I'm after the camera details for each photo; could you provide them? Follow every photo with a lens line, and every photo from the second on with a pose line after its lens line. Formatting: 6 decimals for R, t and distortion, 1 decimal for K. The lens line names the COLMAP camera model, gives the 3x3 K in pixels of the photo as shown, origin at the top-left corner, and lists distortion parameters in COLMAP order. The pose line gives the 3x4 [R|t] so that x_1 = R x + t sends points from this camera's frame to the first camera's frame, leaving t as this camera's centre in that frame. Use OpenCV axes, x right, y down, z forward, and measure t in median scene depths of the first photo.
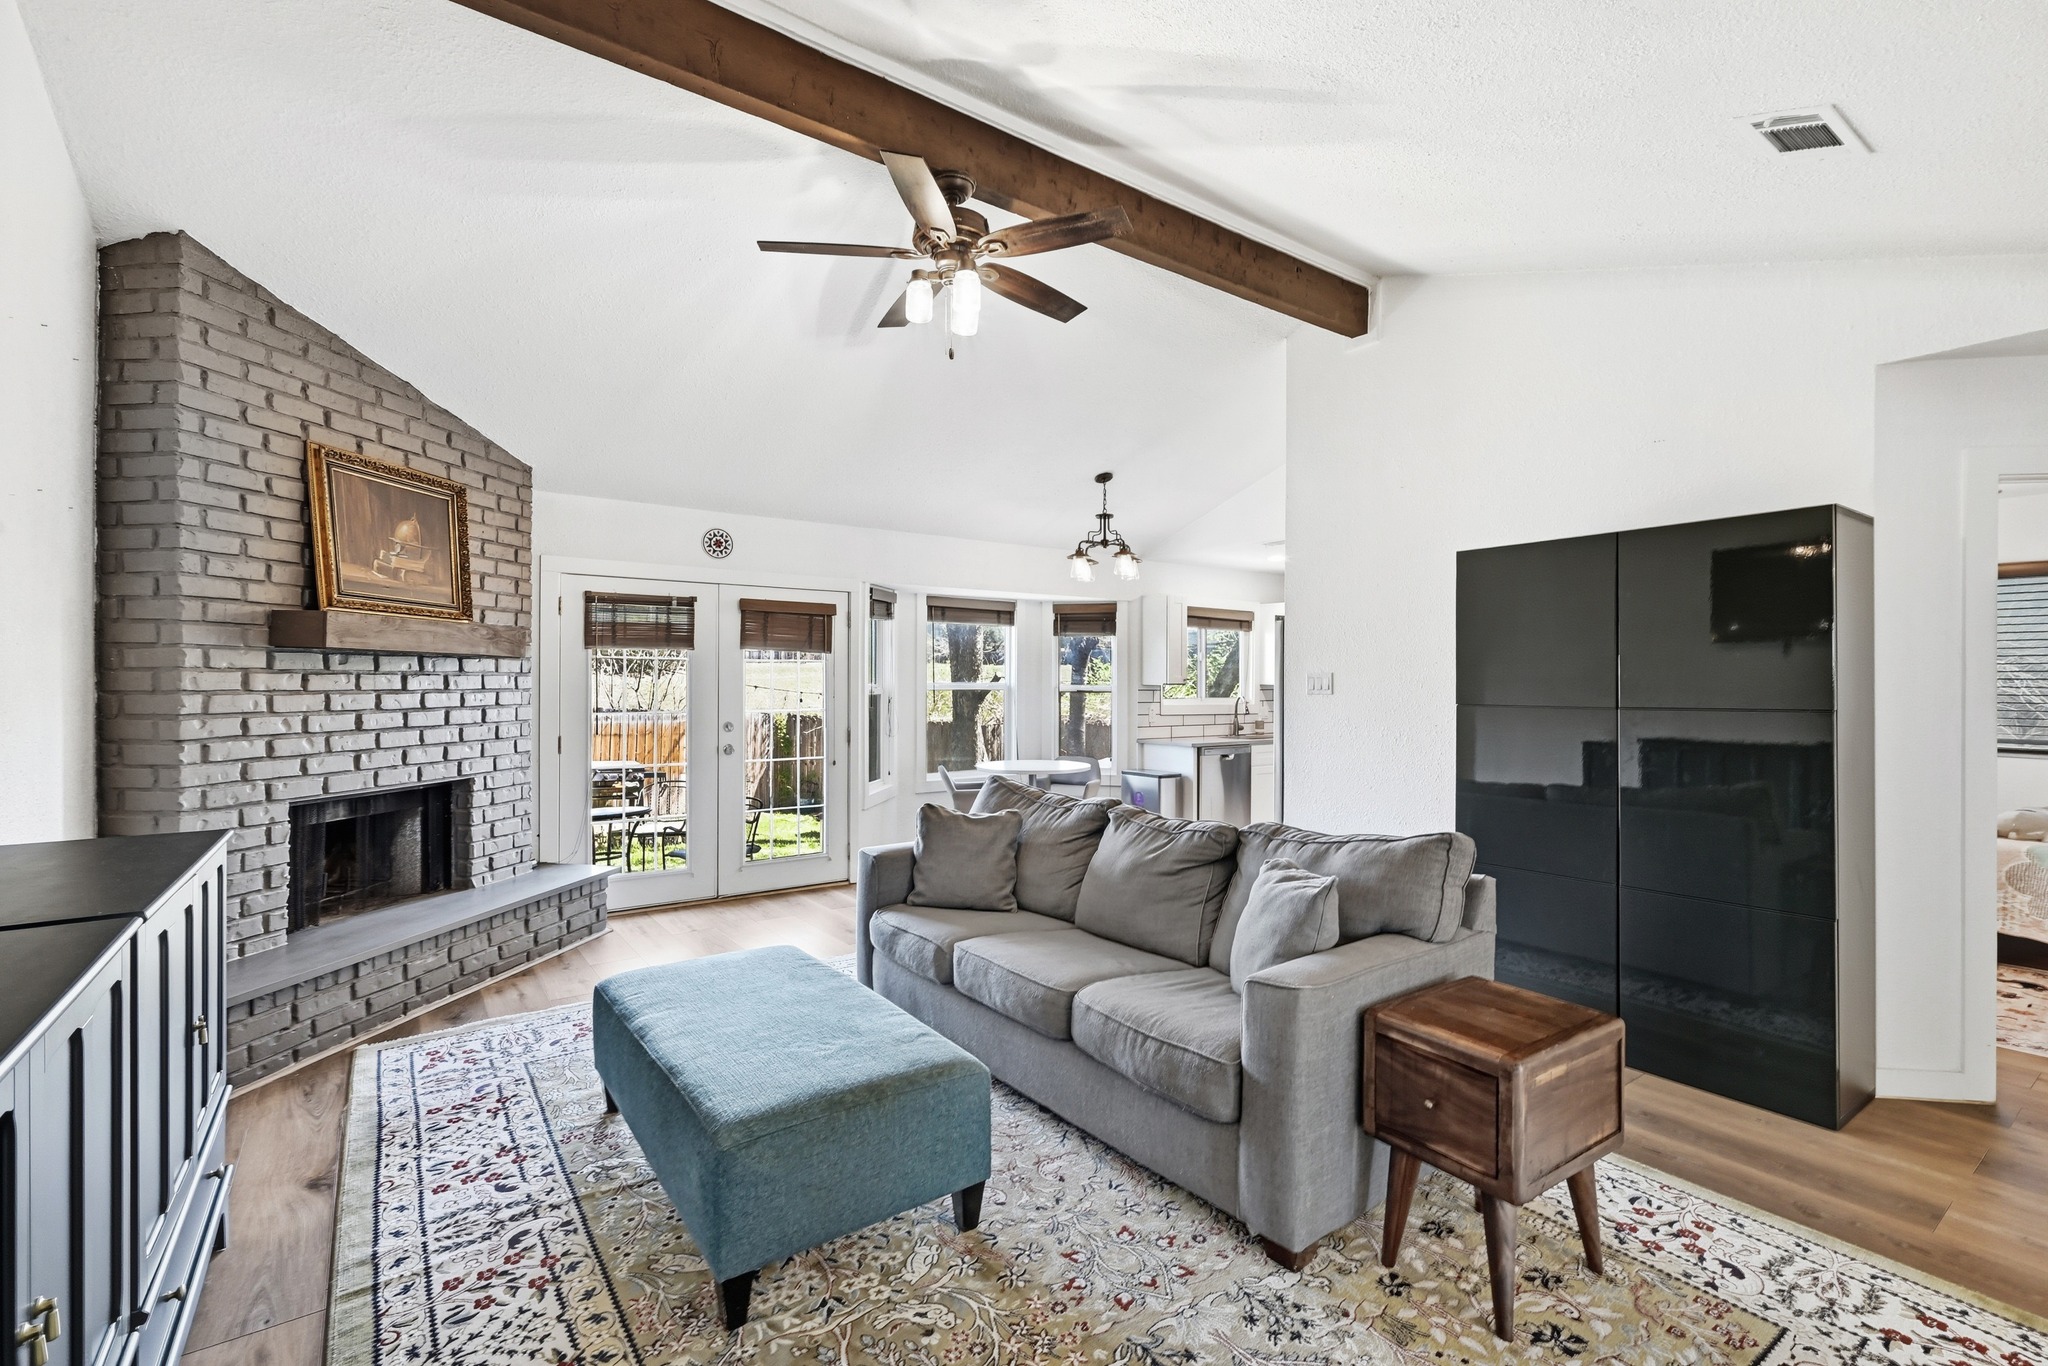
lens RADIAL K [[923.4, 0, 1027.8], [0, 923.4, 690.0], [0, 0, 1]] dist [0.008695, -0.000081]
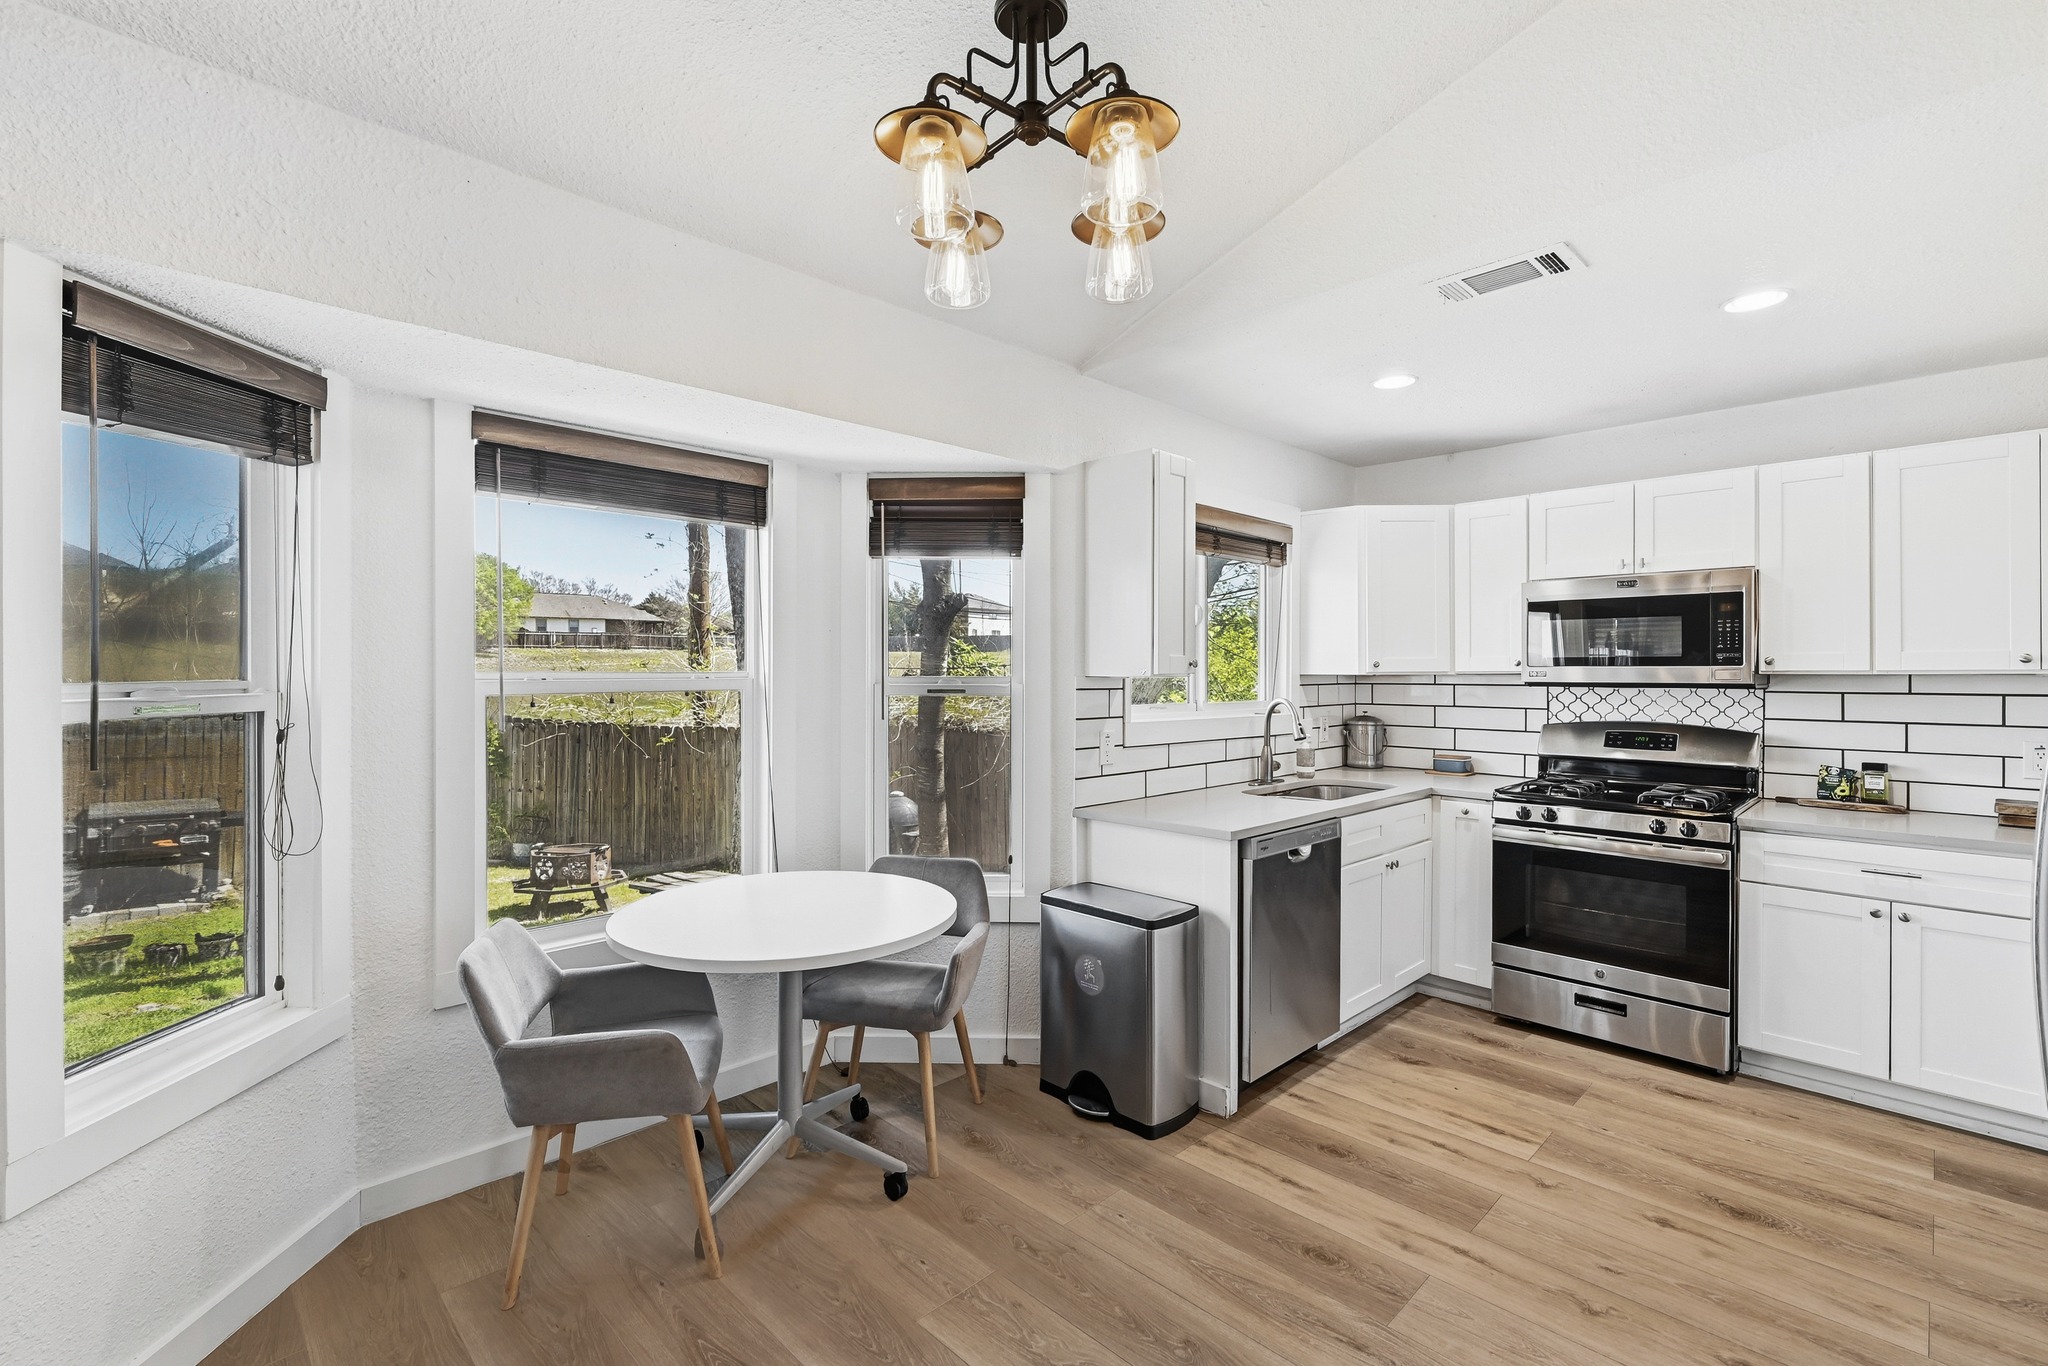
lens RADIAL K [[913.4, 0, 1017.5], [0, 913.4, 672.9], [0, 0, 1]] dist [-0.000462, 0.000331]
pose [[0.989405, -0.003399, 0.145142, 0.033577], [0.003821, 0.999989, -0.002630, -0.006086], [-0.145132, 0.003157, 0.989407, 0.589826]]
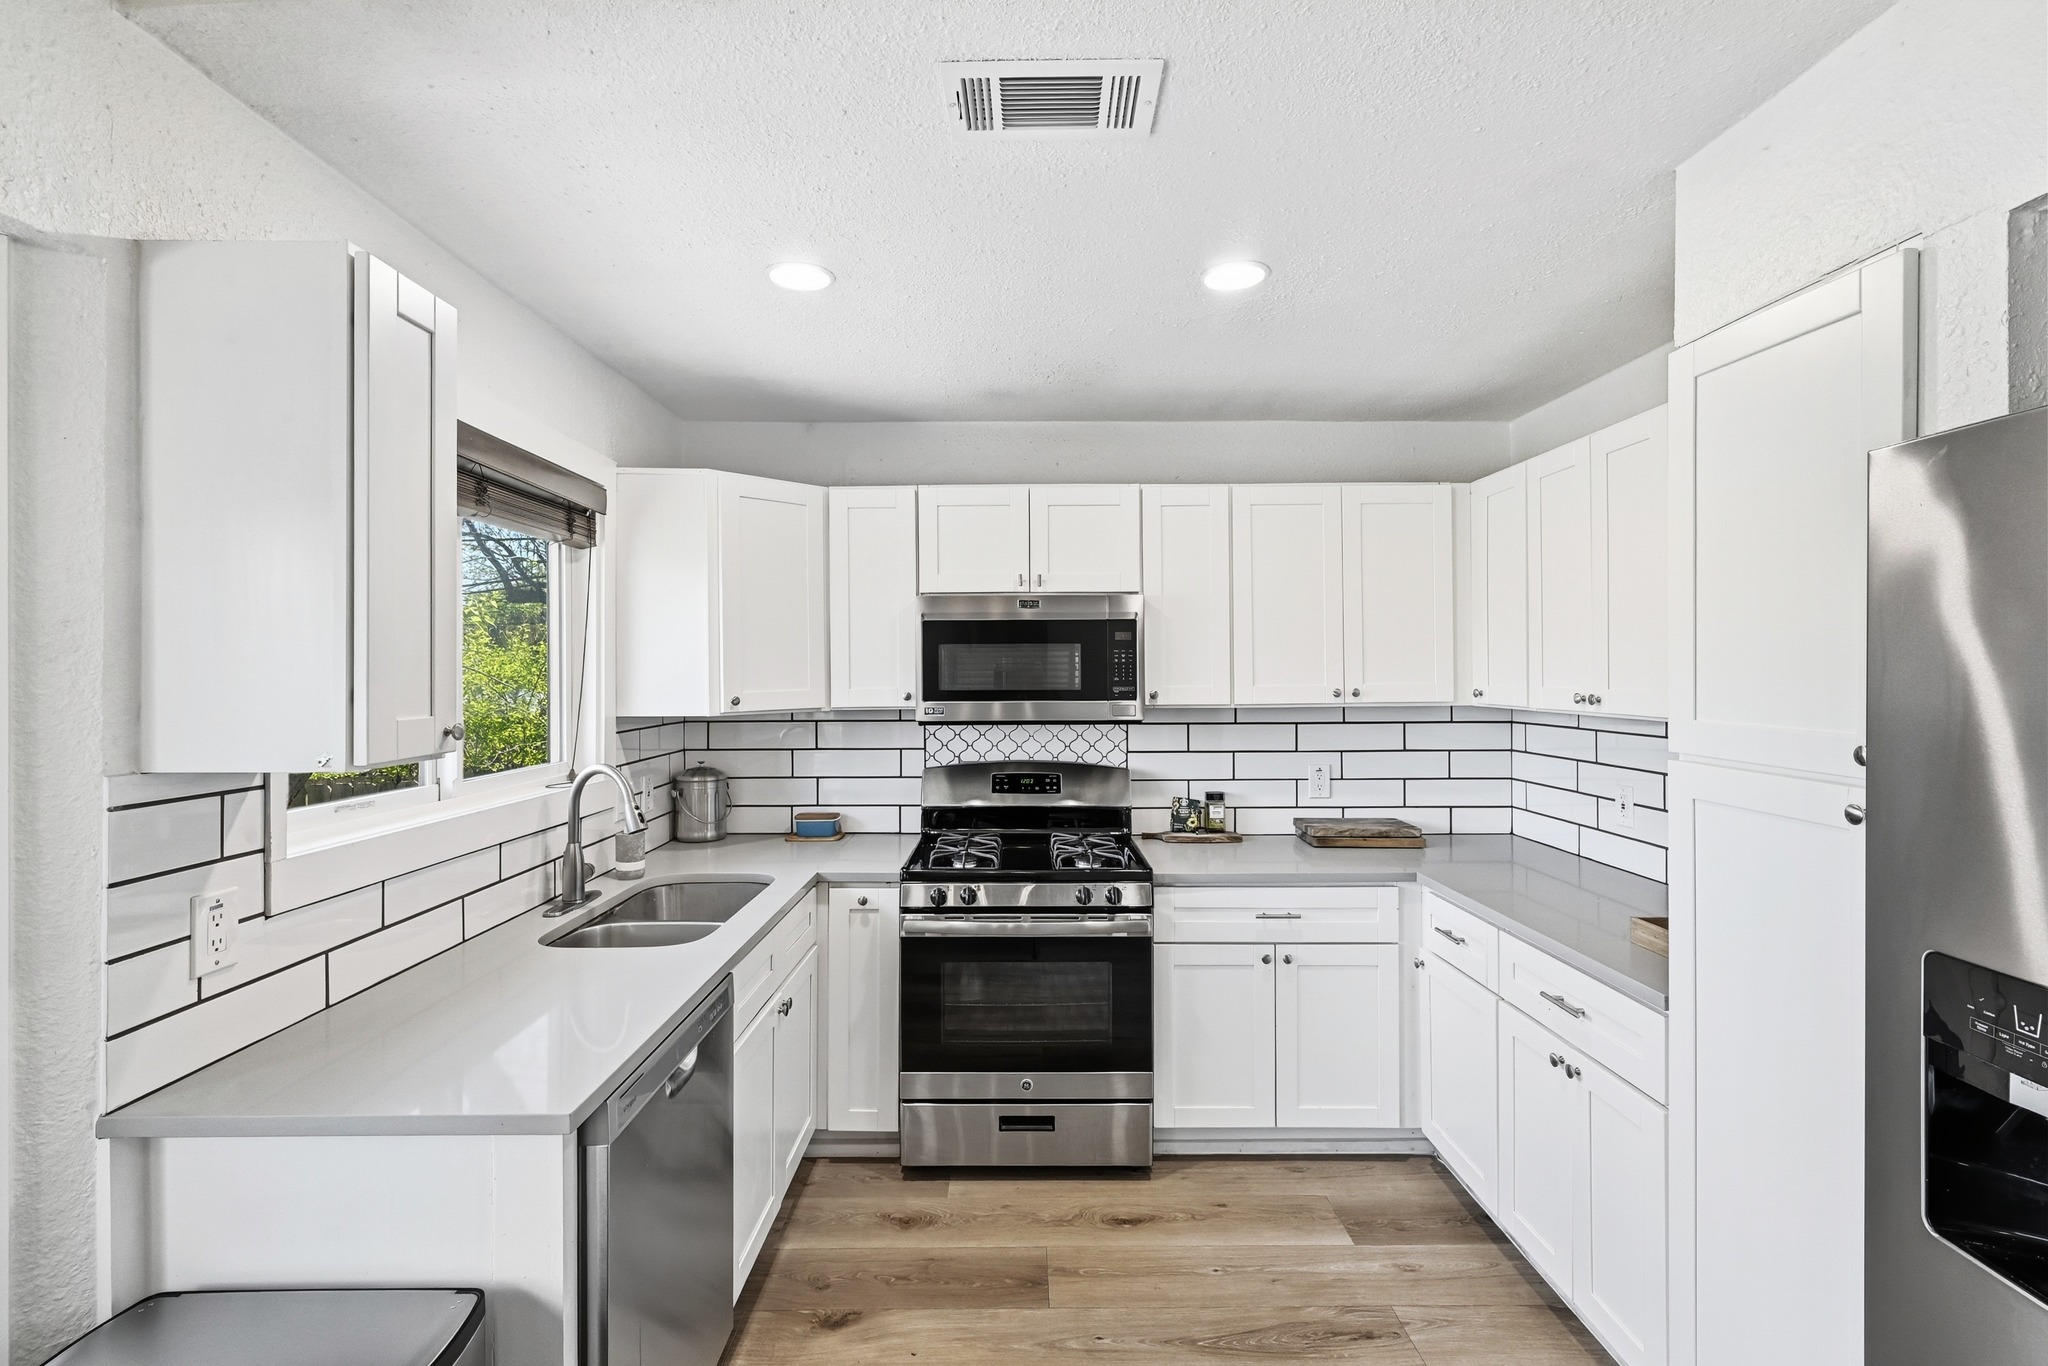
lens RADIAL K [[913.4, 0, 1017.5], [0, 913.4, 672.9], [0, 0, 1]] dist [-0.000462, 0.000331]
pose [[0.586383, -0.008915, 0.809985, 0.082728], [0.010858, 0.999936, 0.003145, -0.022087], [-0.809961, 0.006951, 0.586442, 0.766742]]
